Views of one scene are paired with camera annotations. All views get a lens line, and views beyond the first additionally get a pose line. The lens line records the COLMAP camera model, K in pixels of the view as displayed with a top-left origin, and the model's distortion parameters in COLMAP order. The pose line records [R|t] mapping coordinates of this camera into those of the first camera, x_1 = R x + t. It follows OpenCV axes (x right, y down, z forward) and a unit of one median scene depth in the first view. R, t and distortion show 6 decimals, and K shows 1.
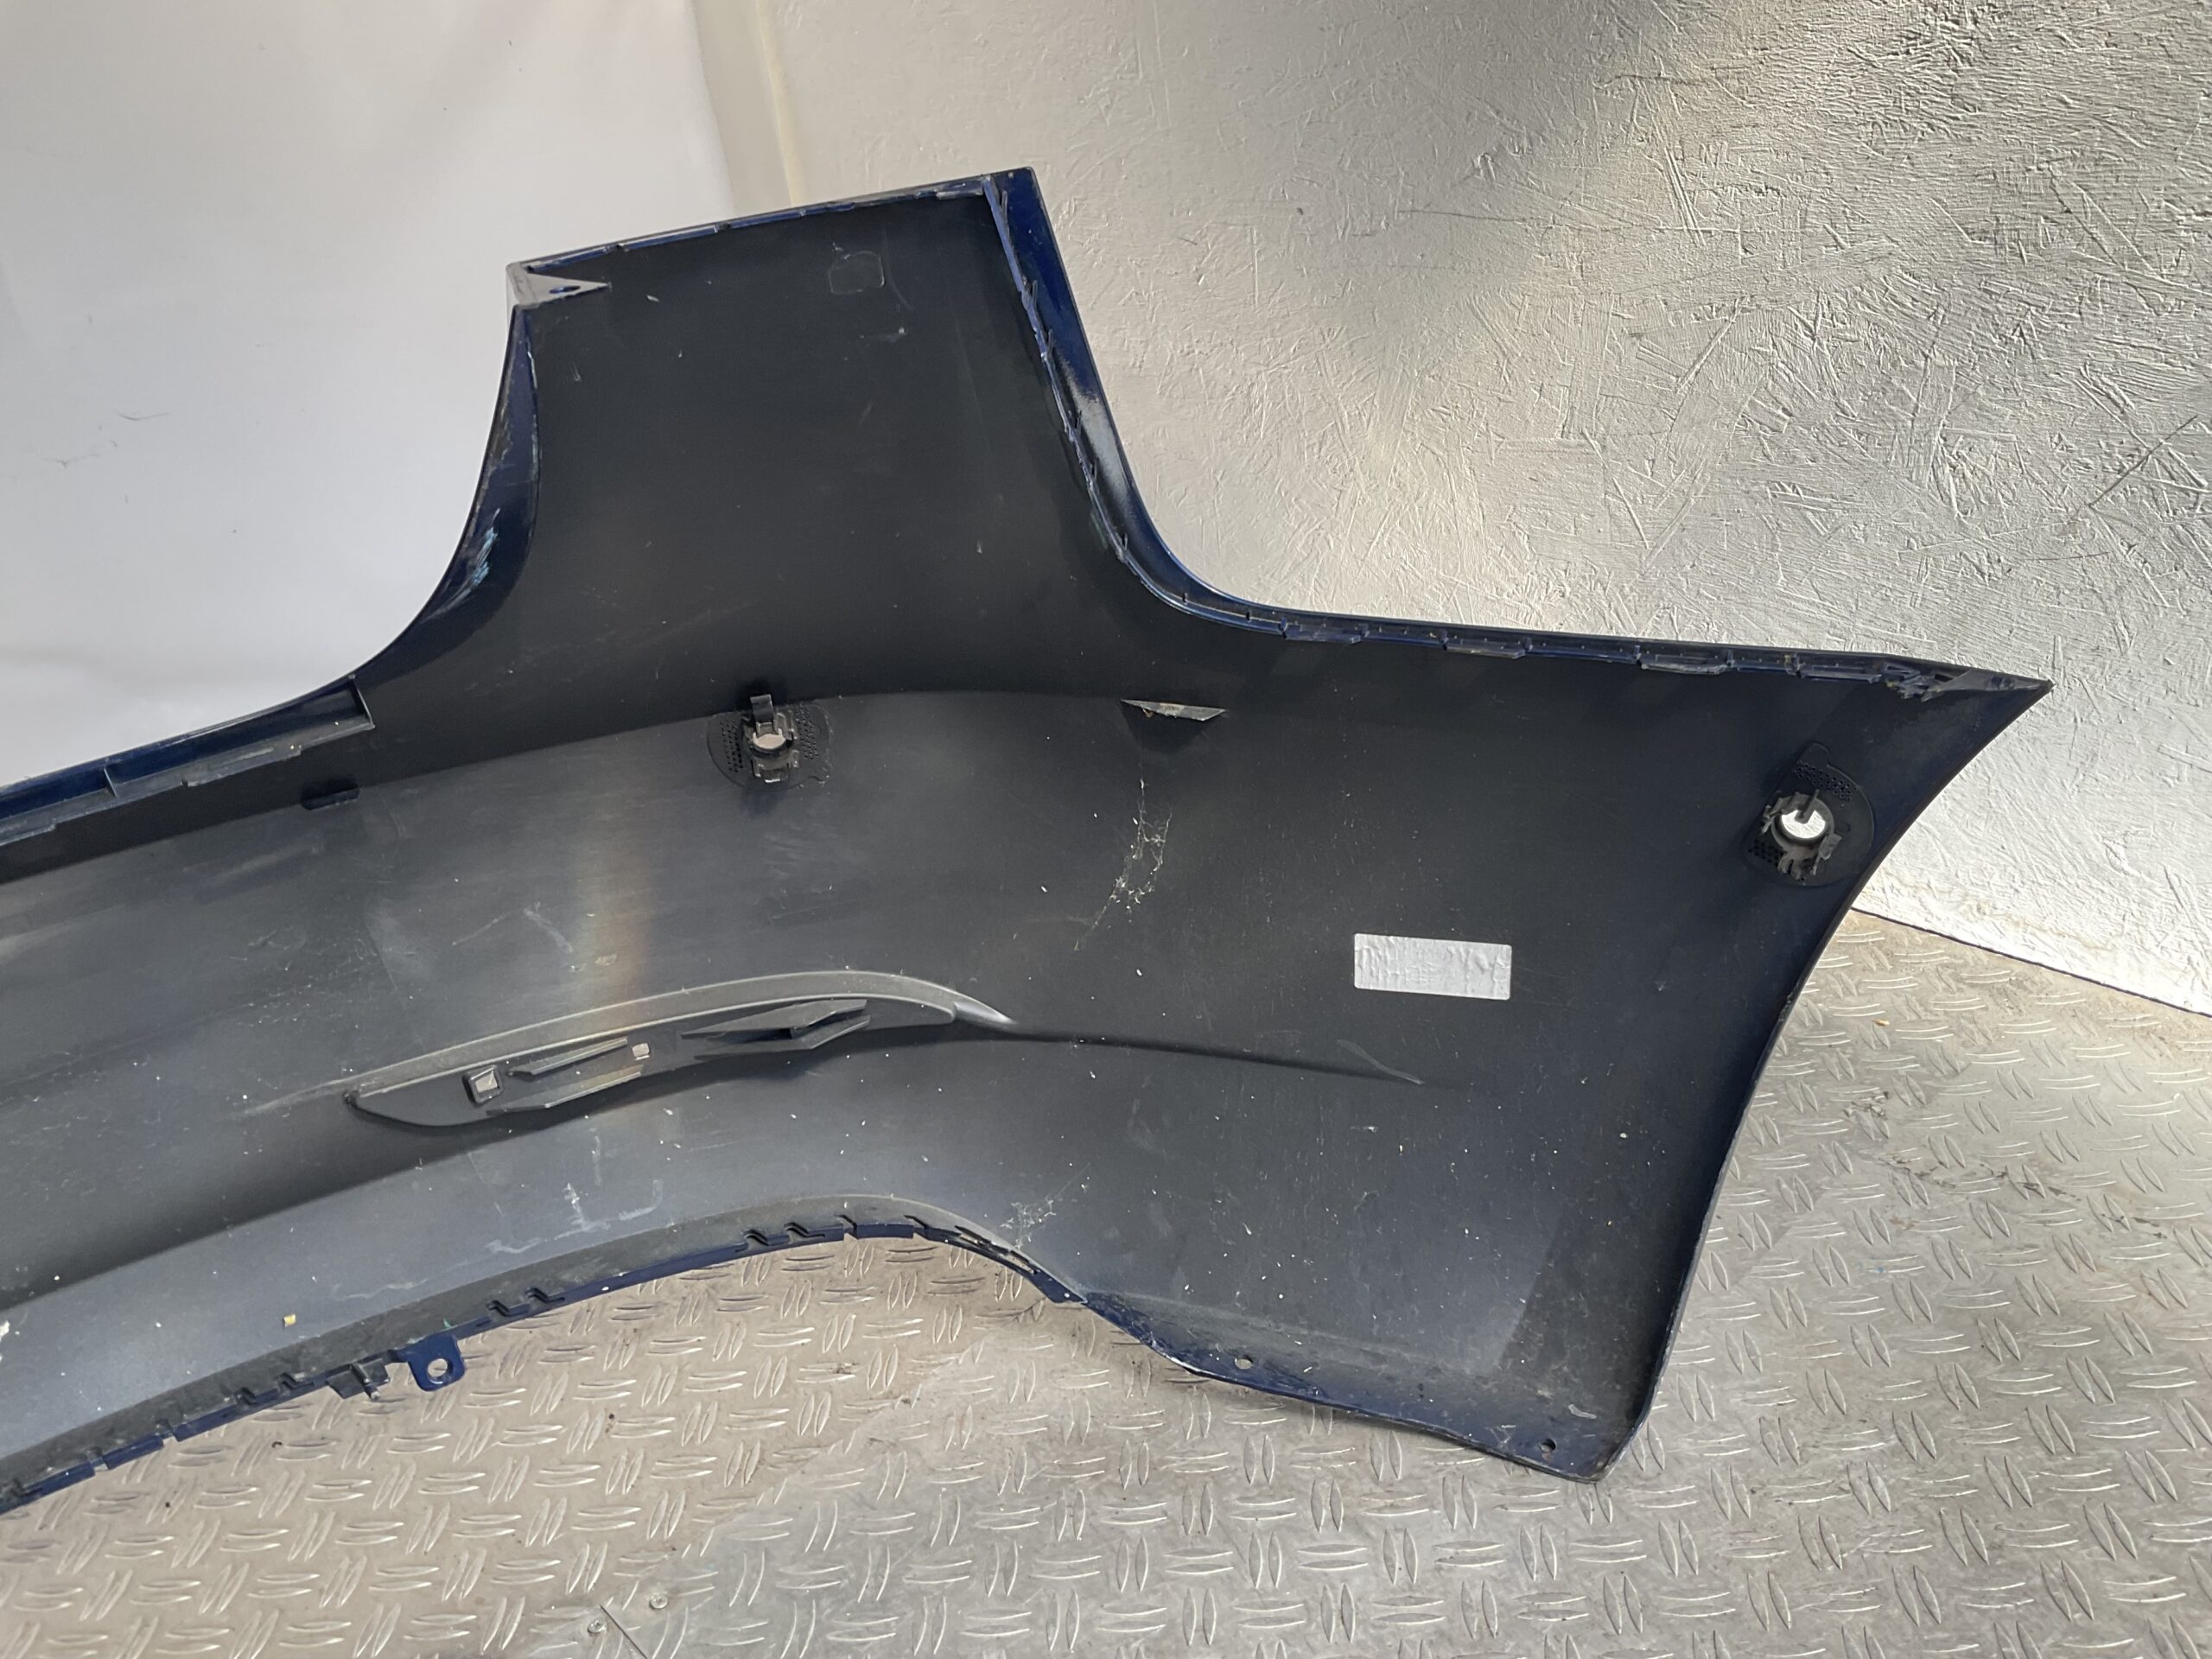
lens RADIAL K [[1850.2, 0, 1095.2], [0, 1850.2, 827.4], [0, 0, 1]] dist [0.093115, -0.170382]
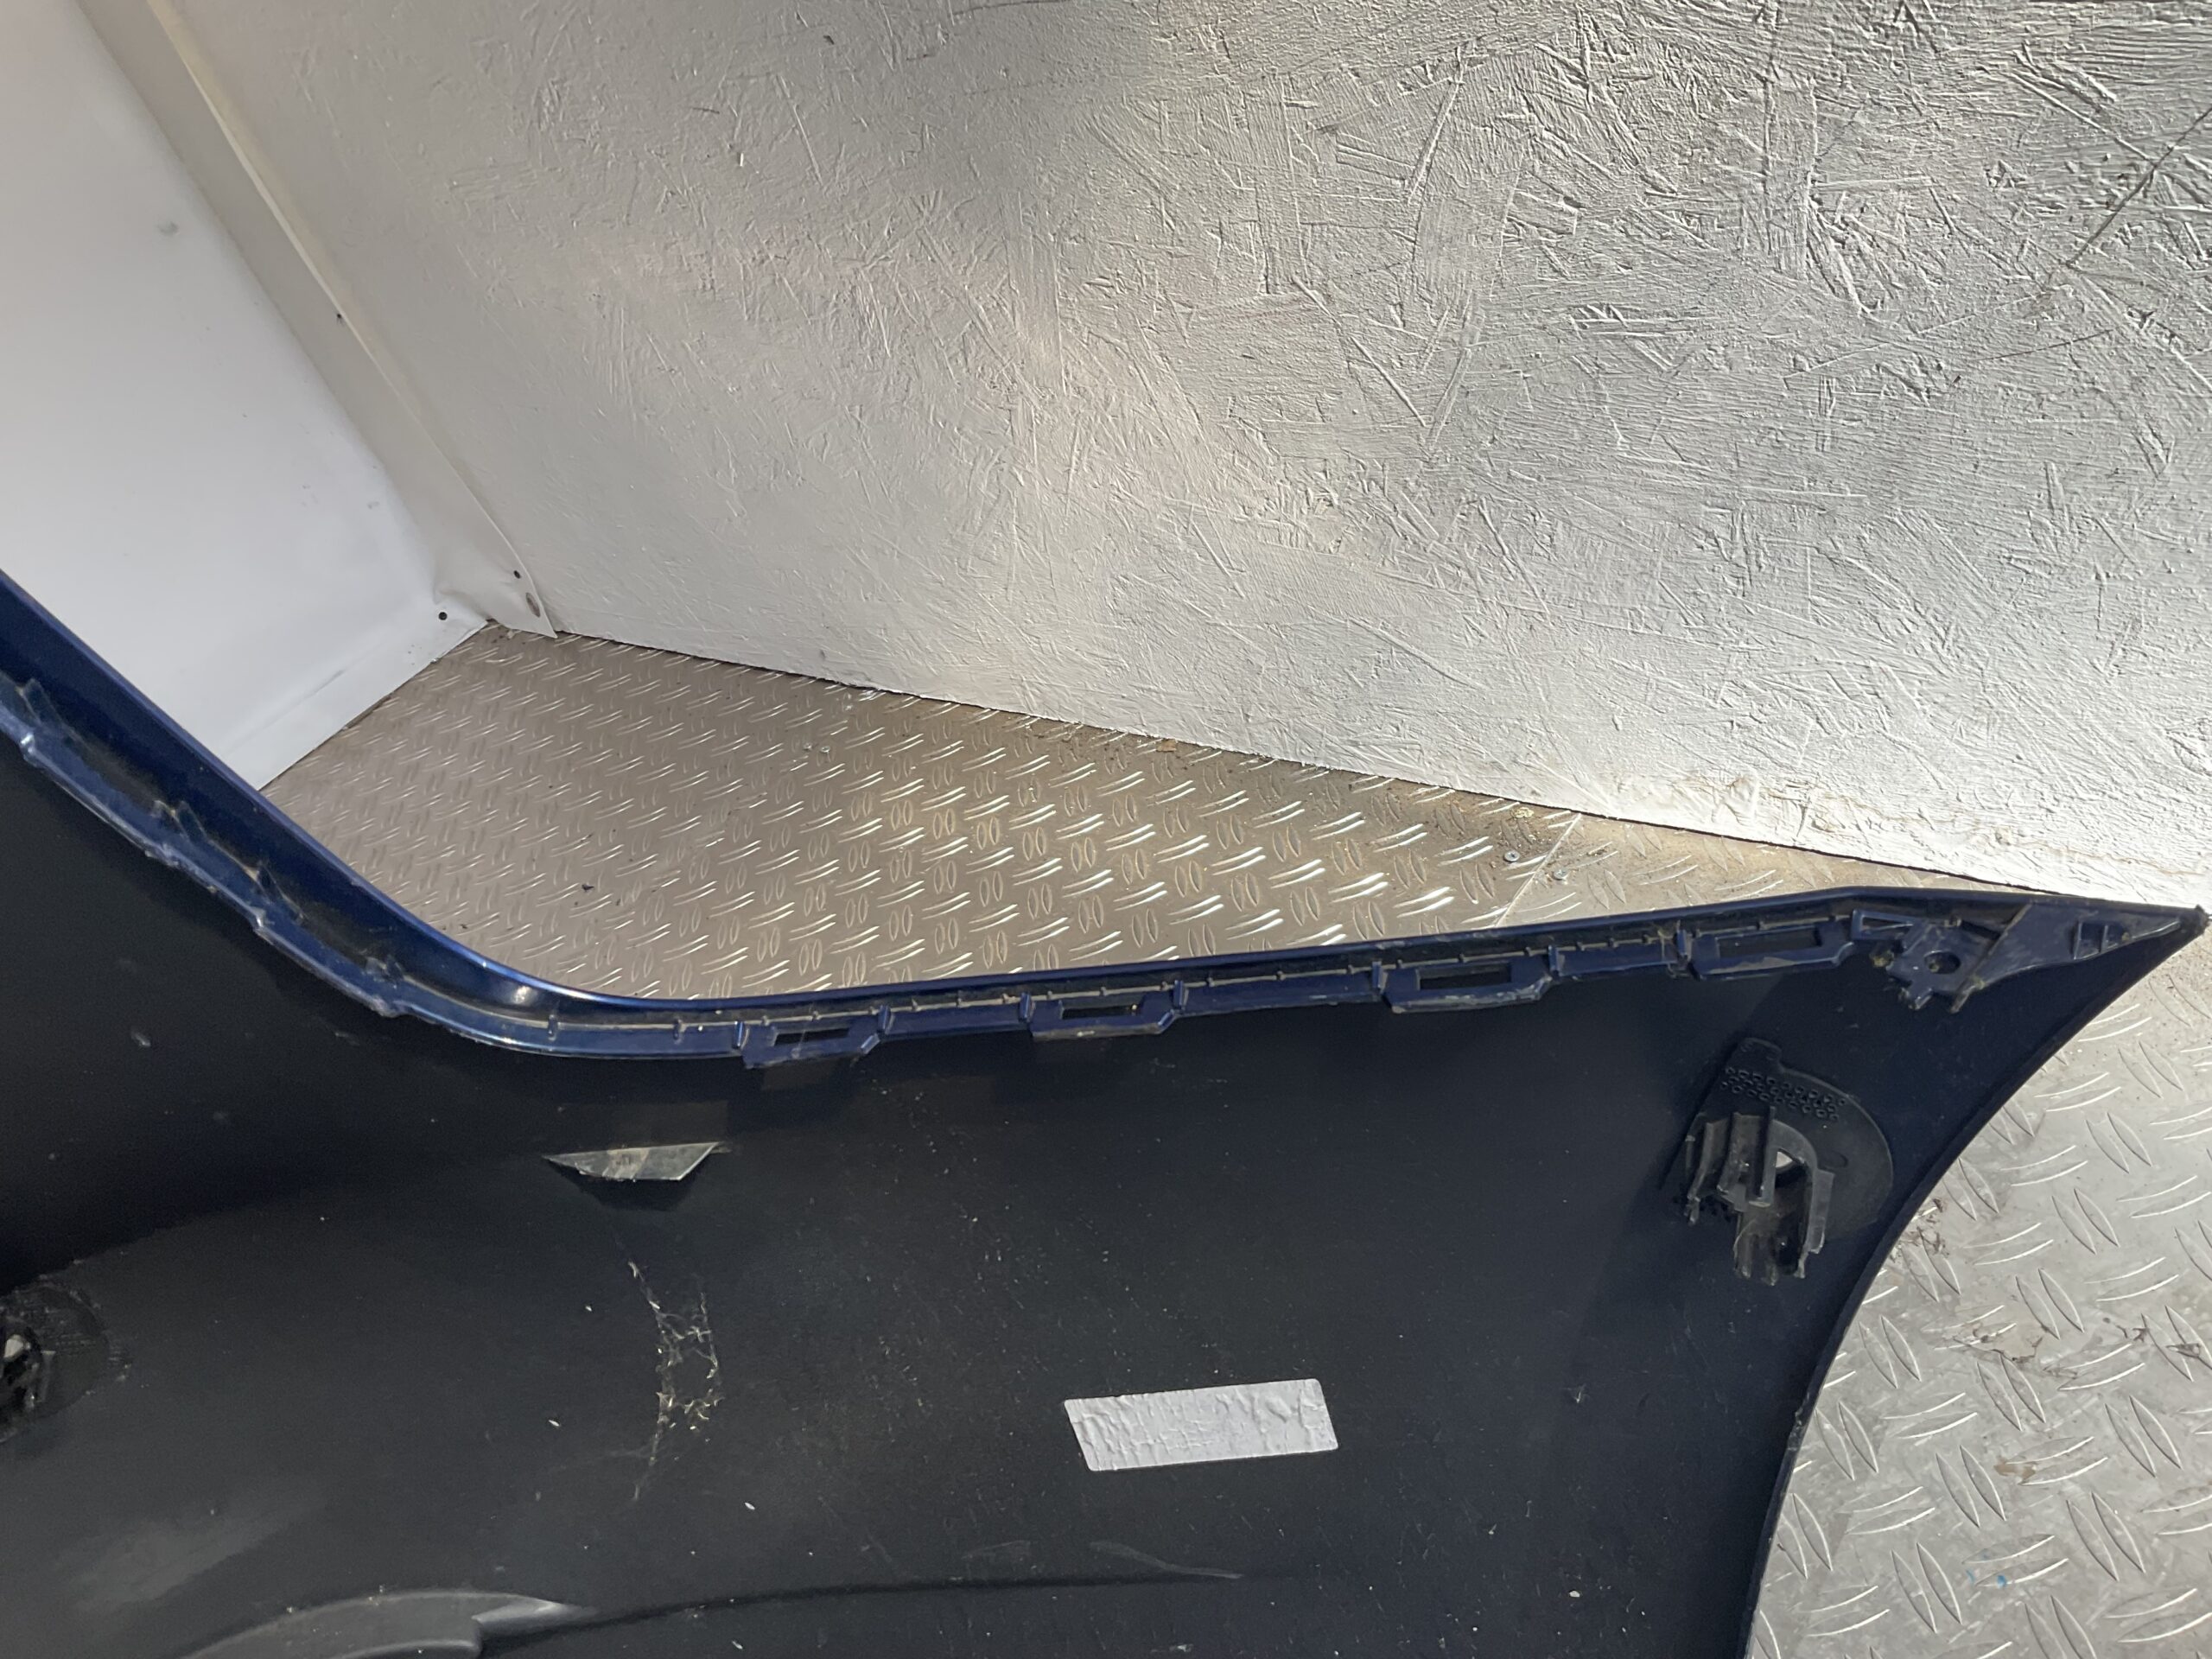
lens RADIAL K [[1824.5, 0, 1094.8], [0, 1824.5, 829.6], [0, 0, 1]] dist [0.067341, -0.114899]
pose [[0.963856, -0.266423, 0.000043, 0.155478], [0.263531, 0.953419, 0.146774, -0.156049], [-0.039144, -0.141458, 0.989170, 0.351300]]
